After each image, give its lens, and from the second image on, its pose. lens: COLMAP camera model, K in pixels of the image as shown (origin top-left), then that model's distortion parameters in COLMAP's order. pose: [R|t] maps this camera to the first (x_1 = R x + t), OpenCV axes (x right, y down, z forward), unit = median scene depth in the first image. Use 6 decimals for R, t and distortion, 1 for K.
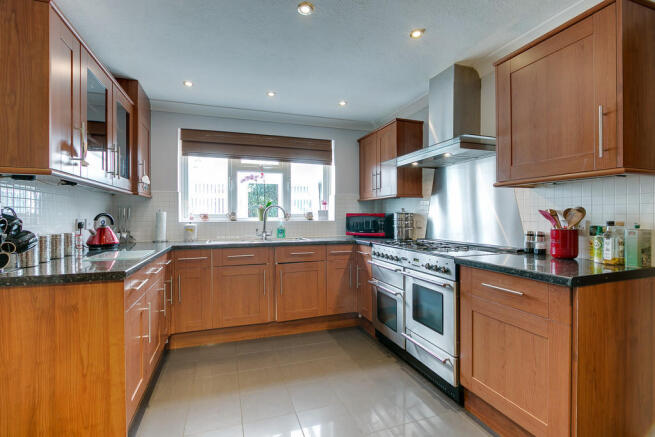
lens RADIAL K [[303.7, 0, 329.1], [0, 303.7, 218.2], [0, 0, 1]] dist [-0.001197, 0.000327]
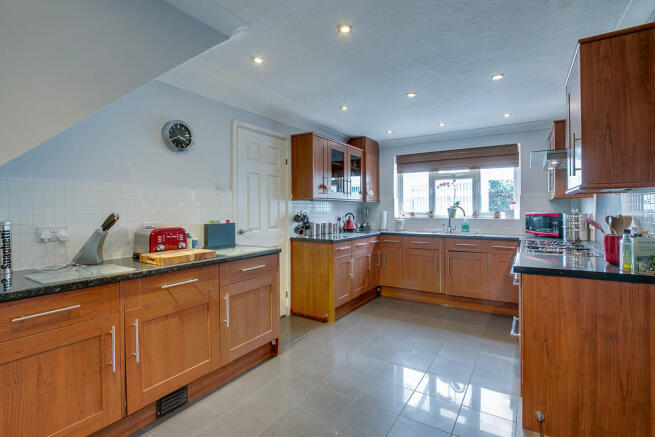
lens RADIAL K [[303.7, 0, 327.9], [0, 303.7, 213.5], [0, 0, 1]] dist [-0.001197, 0.000327]
pose [[0.618168, 0.011339, -0.785965, 0.512302], [-0.003873, 0.999928, 0.011380, -0.025032], [0.786037, -0.003991, 0.618167, -0.216060]]
